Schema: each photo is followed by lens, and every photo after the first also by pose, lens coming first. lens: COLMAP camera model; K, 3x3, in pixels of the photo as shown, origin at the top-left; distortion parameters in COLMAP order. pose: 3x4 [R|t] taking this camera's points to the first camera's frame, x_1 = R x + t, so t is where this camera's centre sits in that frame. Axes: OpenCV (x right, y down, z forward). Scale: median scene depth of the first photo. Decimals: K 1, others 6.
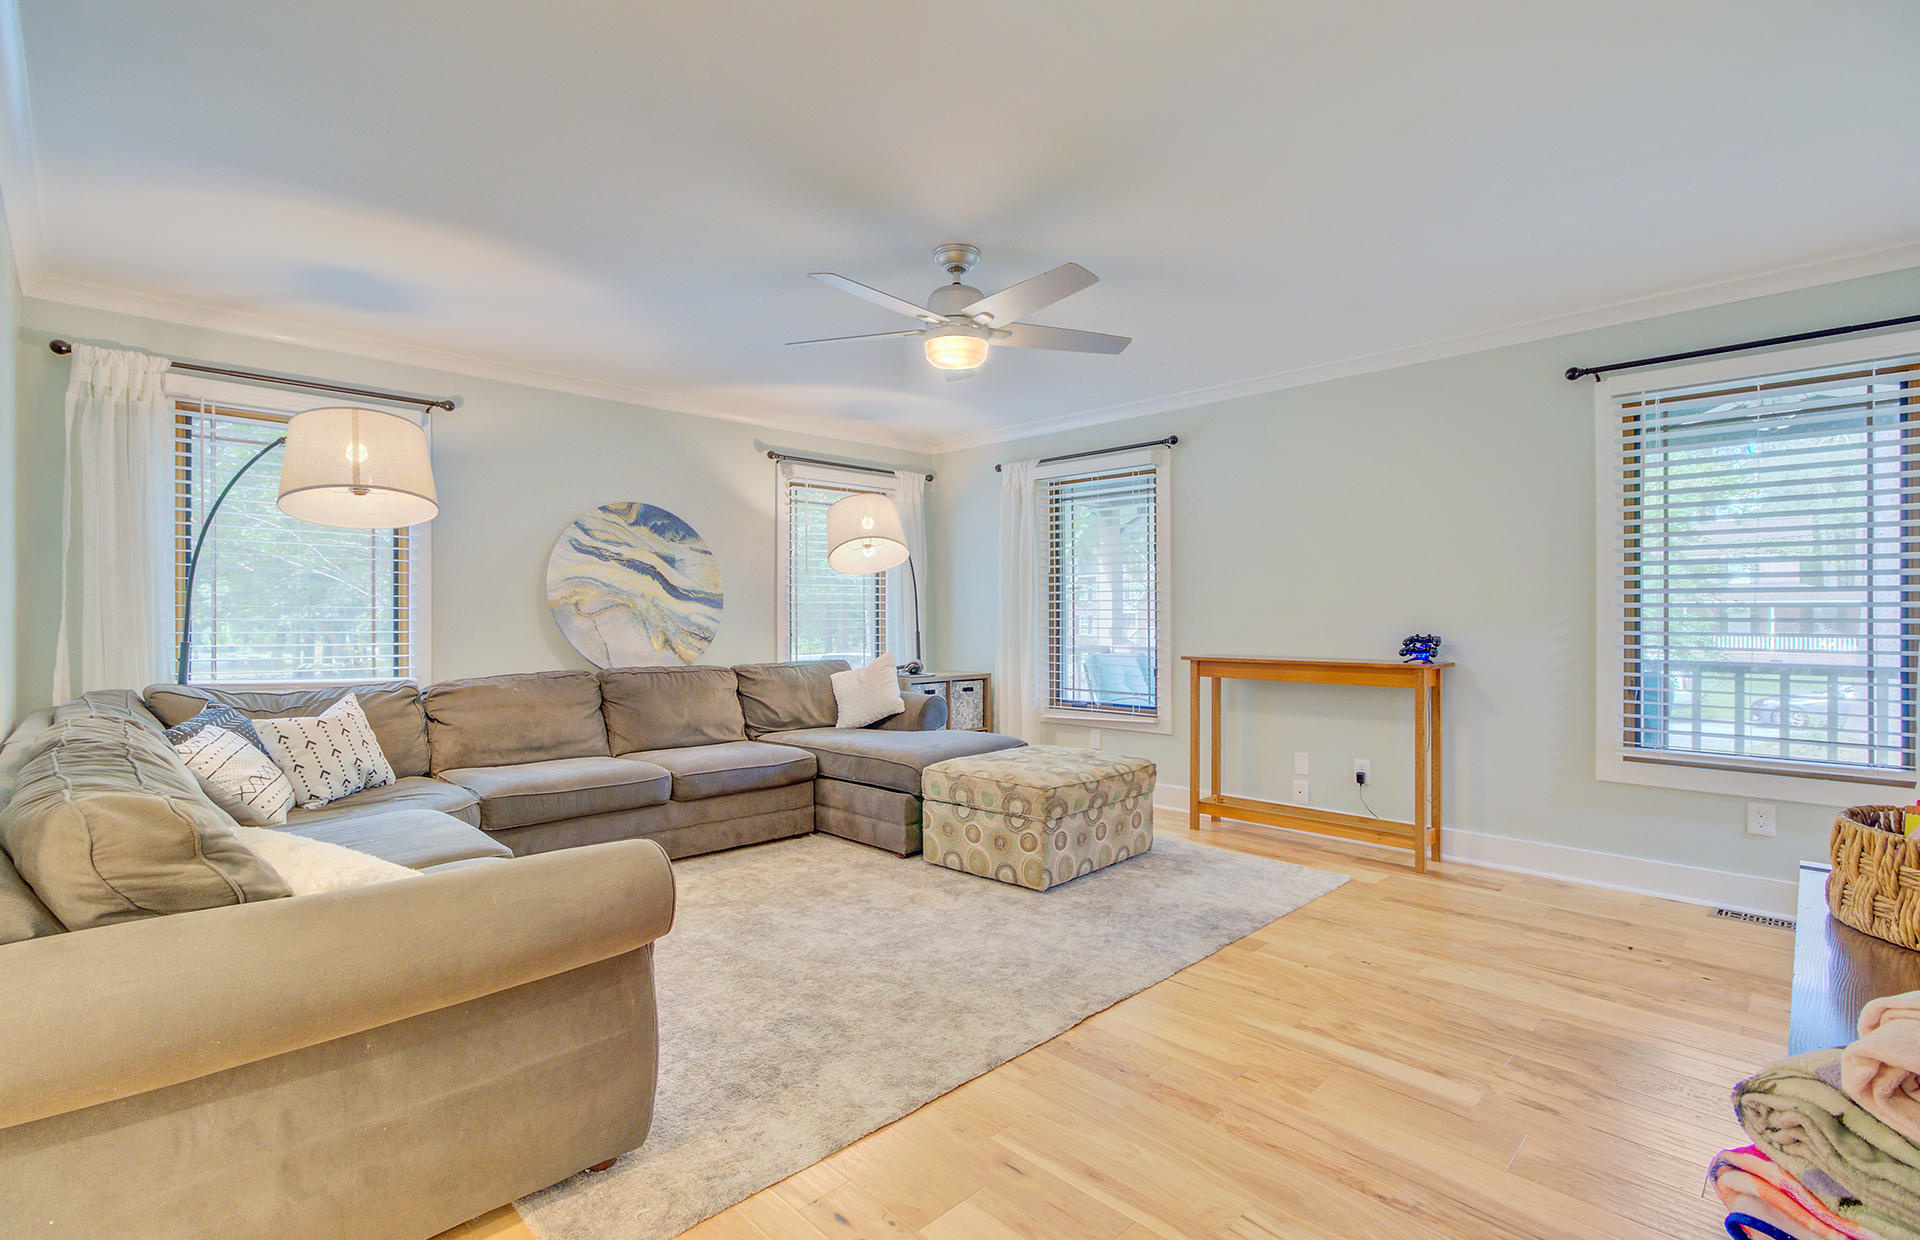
lens RADIAL K [[878.3, 0, 947.0], [0, 878.3, 619.2], [0, 0, 1]] dist [-0.008480, 0.002799]
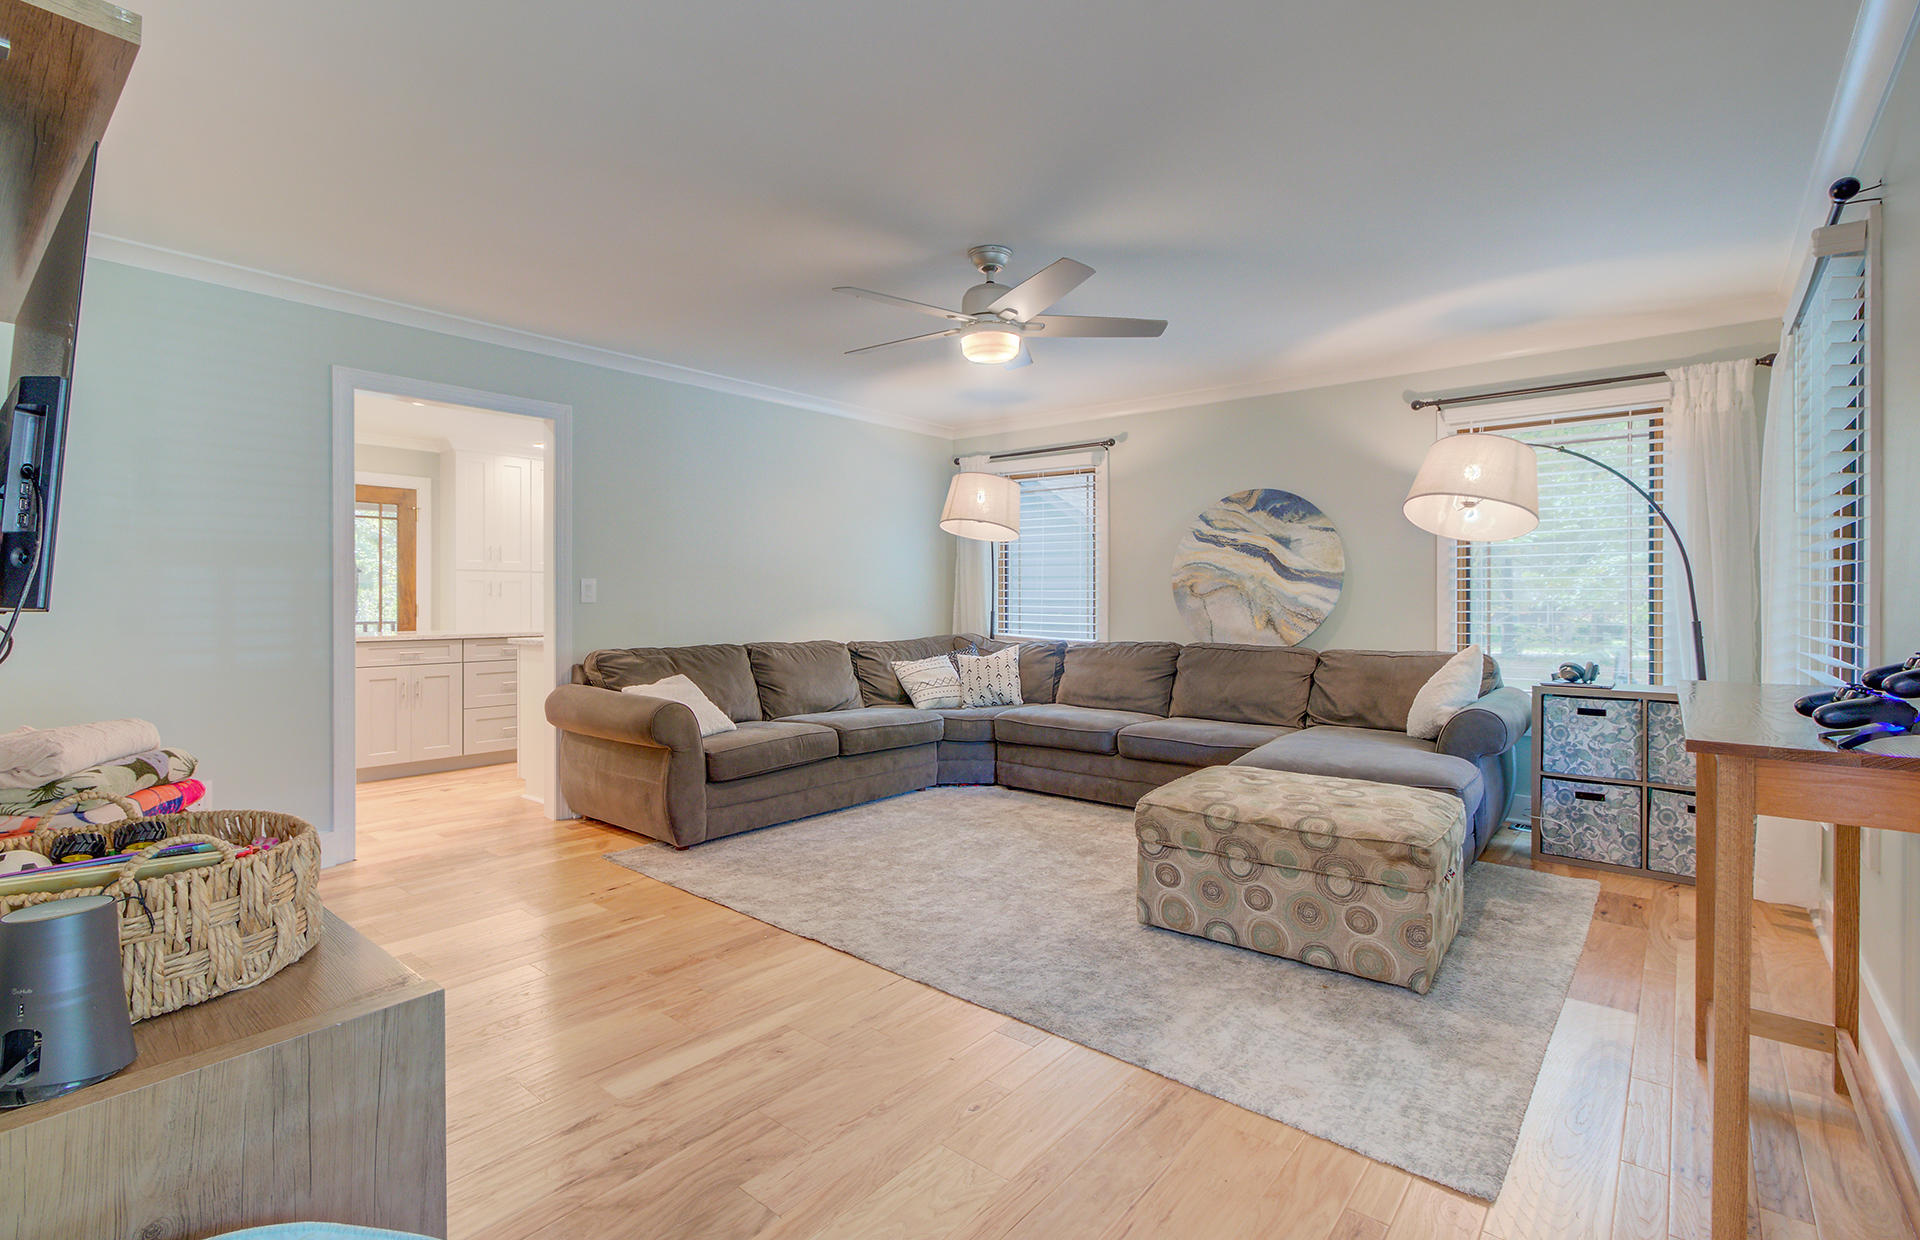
lens RADIAL K [[878.3, 0, 943.5], [0, 878.3, 603.8], [0, 0, 1]] dist [-0.008480, 0.002799]
pose [[0.092236, 0.005844, -0.995720, 0.759873], [-0.004703, 0.999974, 0.005434, 0.001142], [0.995726, 0.004182, 0.092261, 0.605241]]
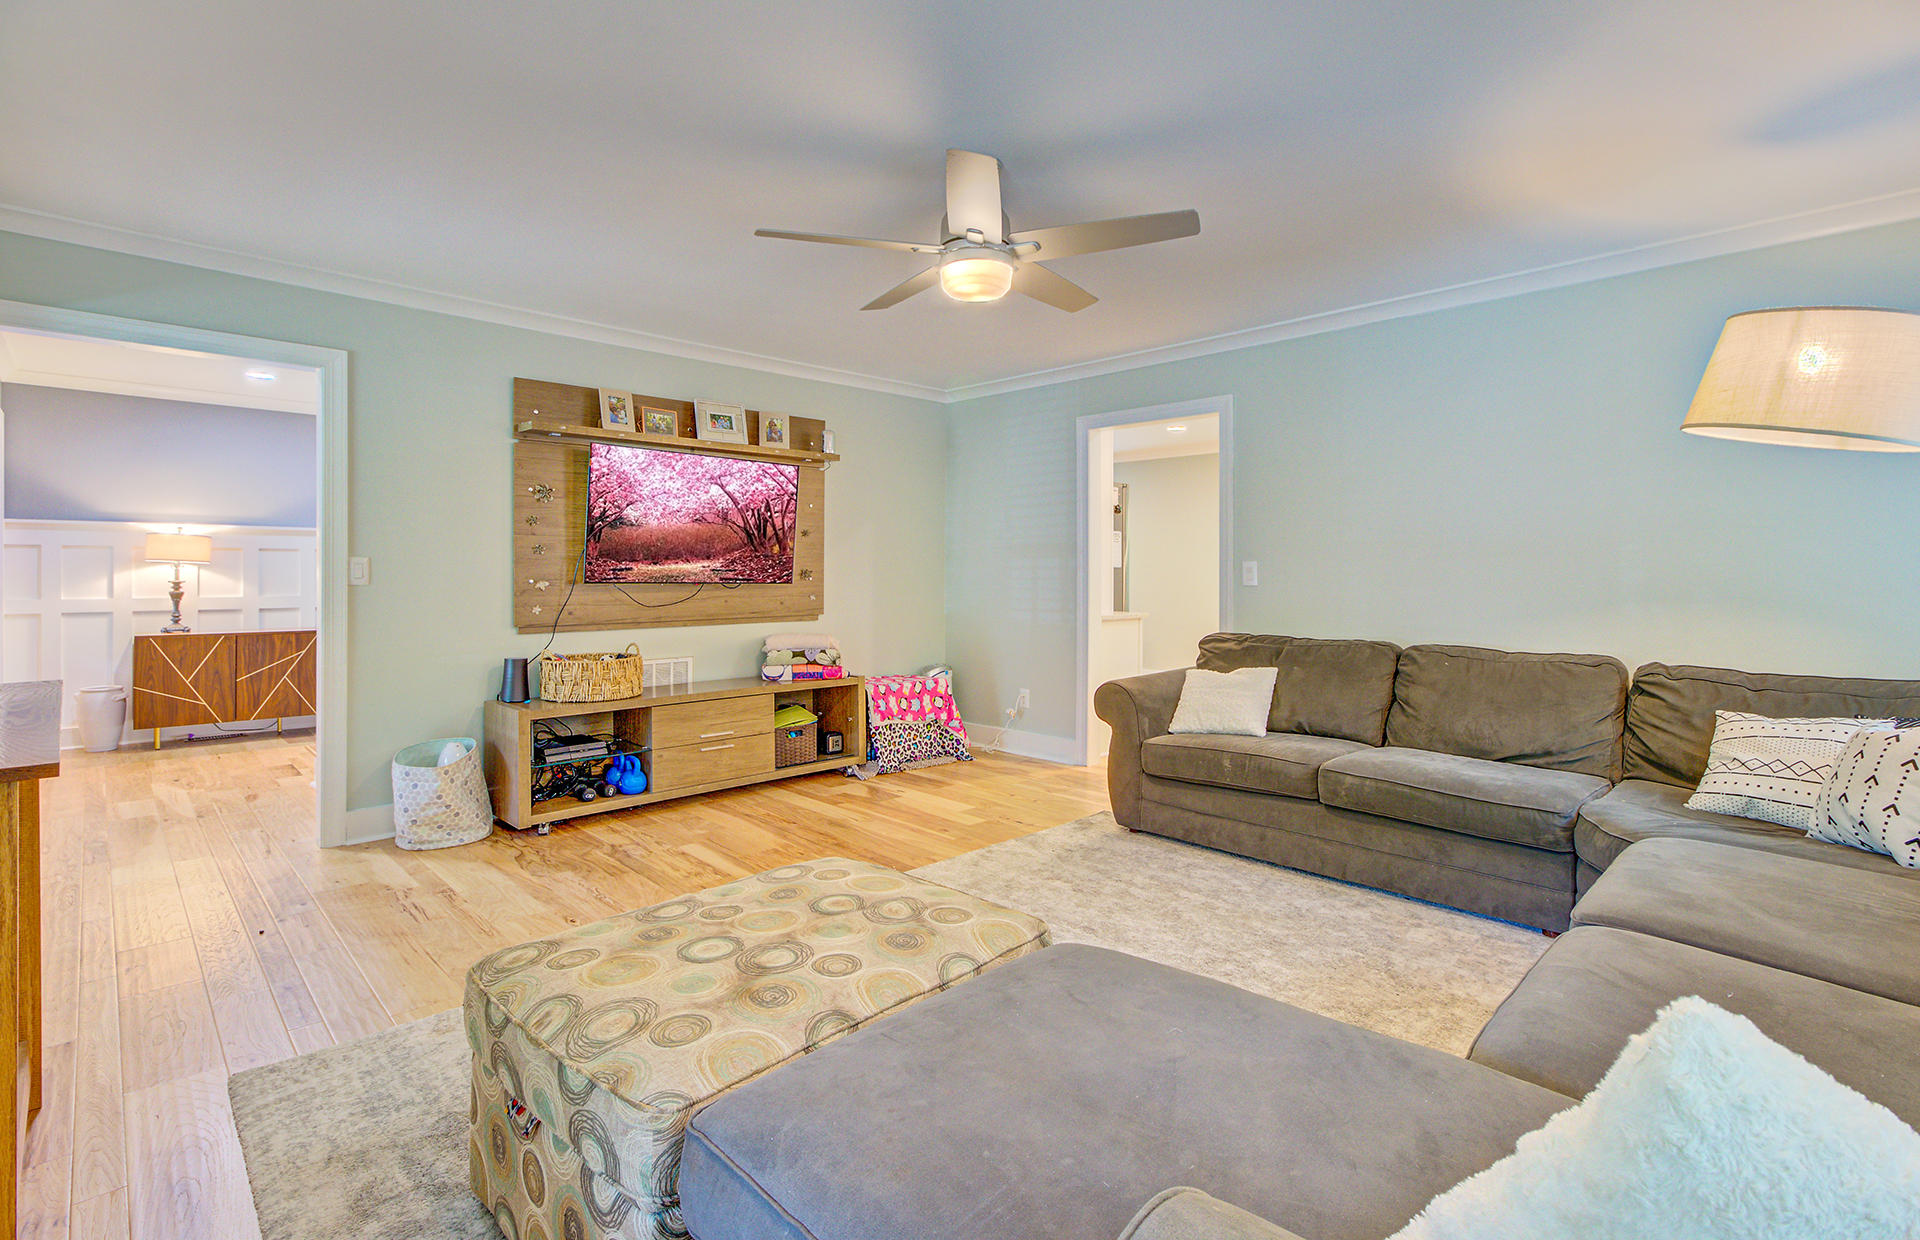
lens RADIAL K [[878.3, 0, 946.1], [0, 878.3, 584.1], [0, 0, 1]] dist [-0.008480, 0.002799]
pose [[-0.999914, -0.000951, 0.013077, 0.020824], [-0.000710, 0.999831, 0.018385, -0.012782], [-0.013092, 0.018374, -0.999745, 1.332228]]
